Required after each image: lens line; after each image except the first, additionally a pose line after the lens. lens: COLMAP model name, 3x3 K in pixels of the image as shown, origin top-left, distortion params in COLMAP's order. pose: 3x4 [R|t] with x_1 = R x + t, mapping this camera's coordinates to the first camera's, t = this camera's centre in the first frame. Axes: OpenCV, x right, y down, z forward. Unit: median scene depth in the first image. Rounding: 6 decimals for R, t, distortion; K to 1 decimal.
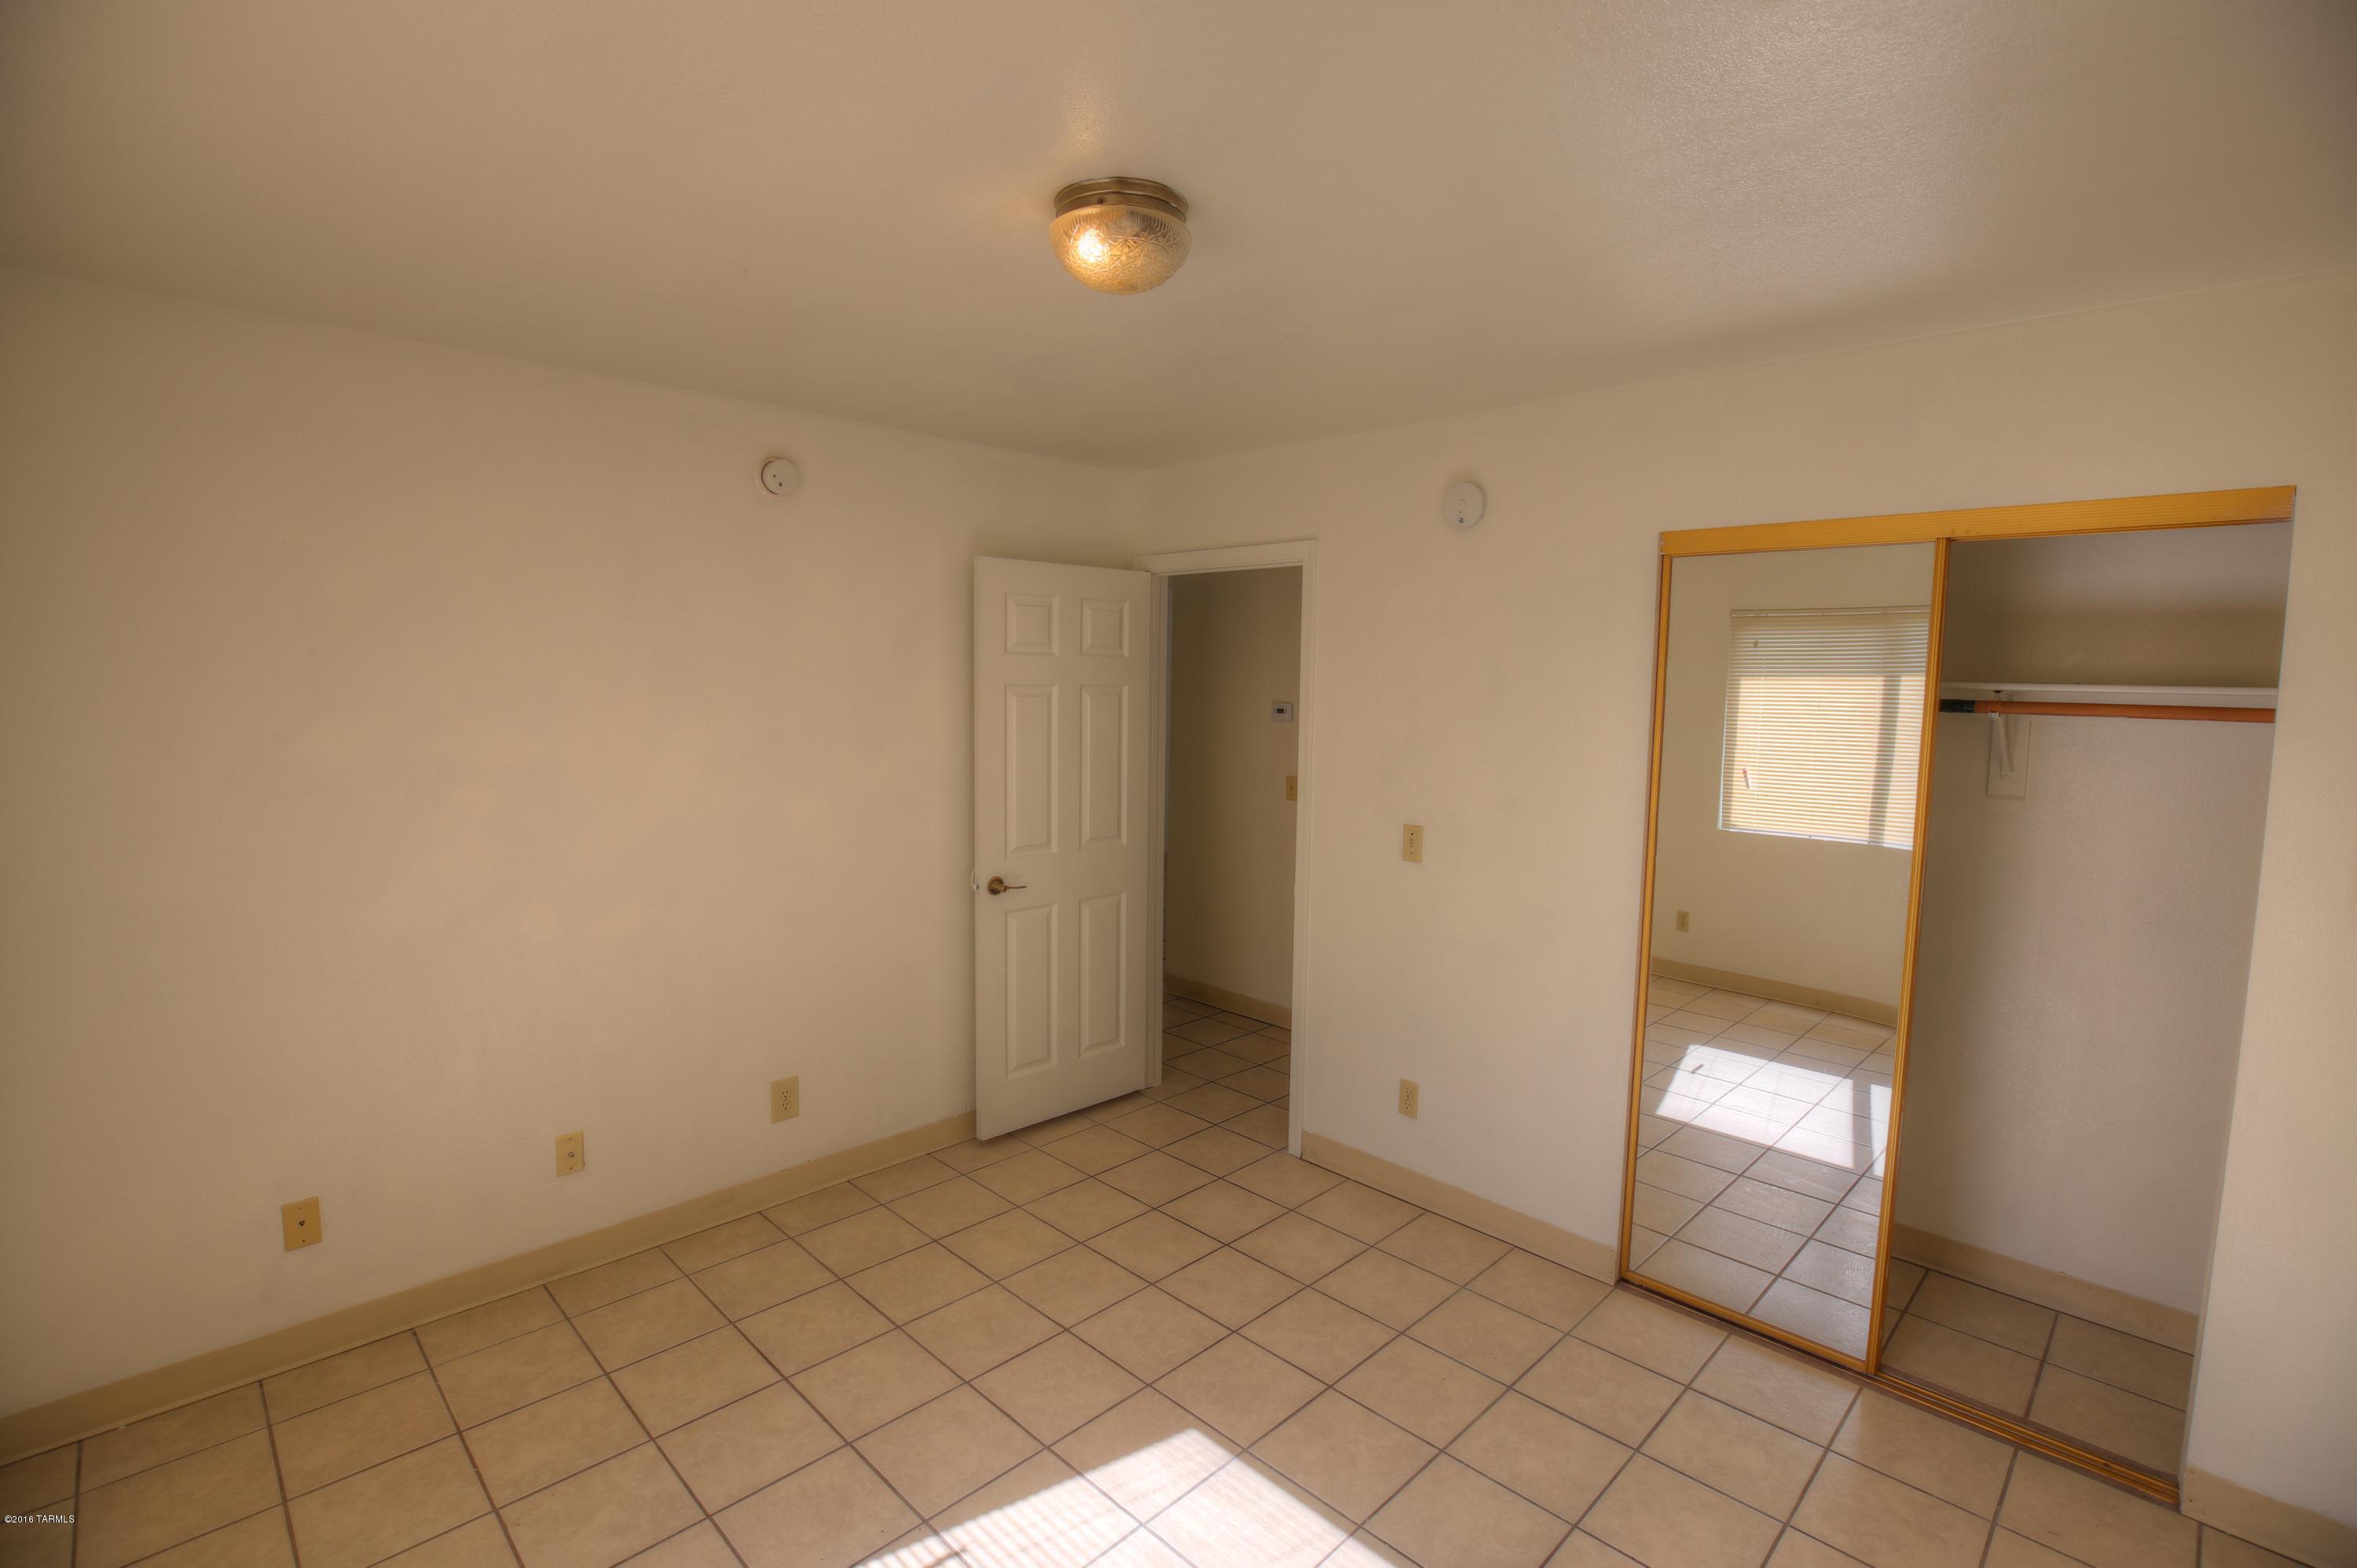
lens RADIAL K [[1076.4, 0, 1178.5], [0, 1076.4, 784.0], [0, 0, 1]] dist [-0.016180, 0.000134]
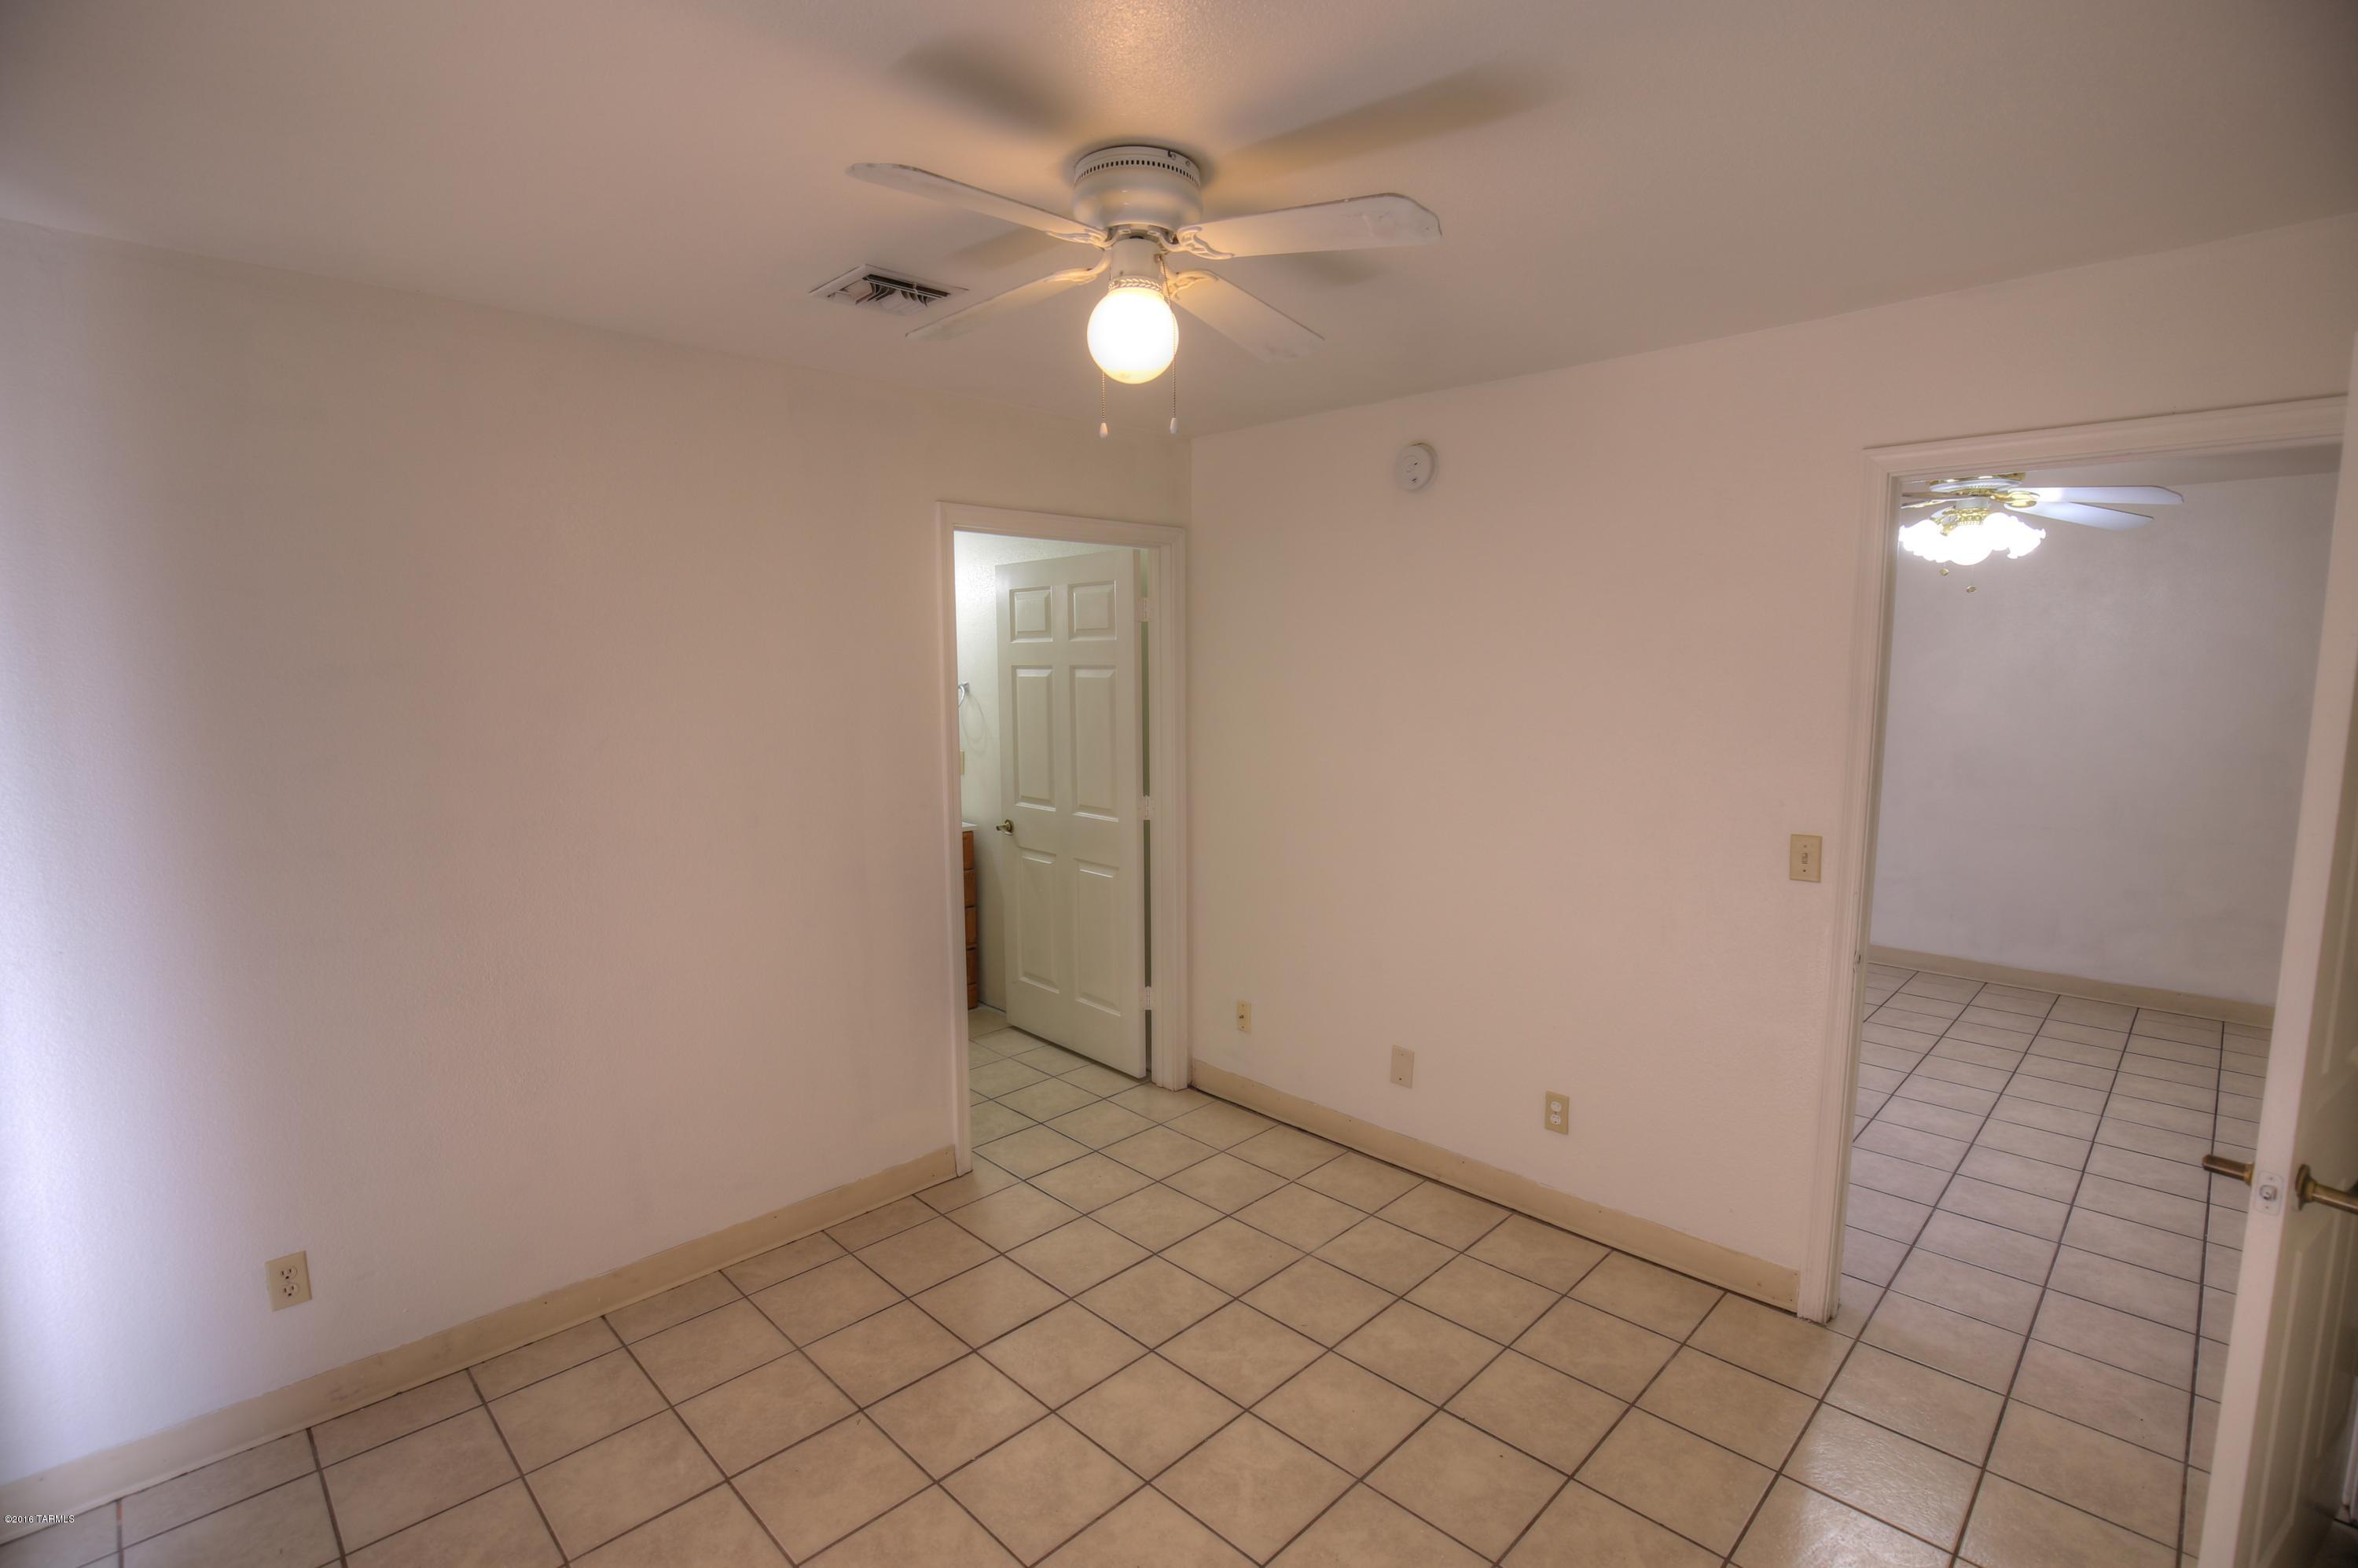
lens RADIAL K [[1084.5, 0, 1171.7], [0, 1084.5, 790.0], [0, 0, 1]] dist [-0.042467, 0.011800]
pose [[0.999840, -0.017171, -0.005071, -0.088886], [0.017308, 0.999446, 0.028430, -0.008942], [0.004580, -0.028513, 0.999583, 0.089321]]
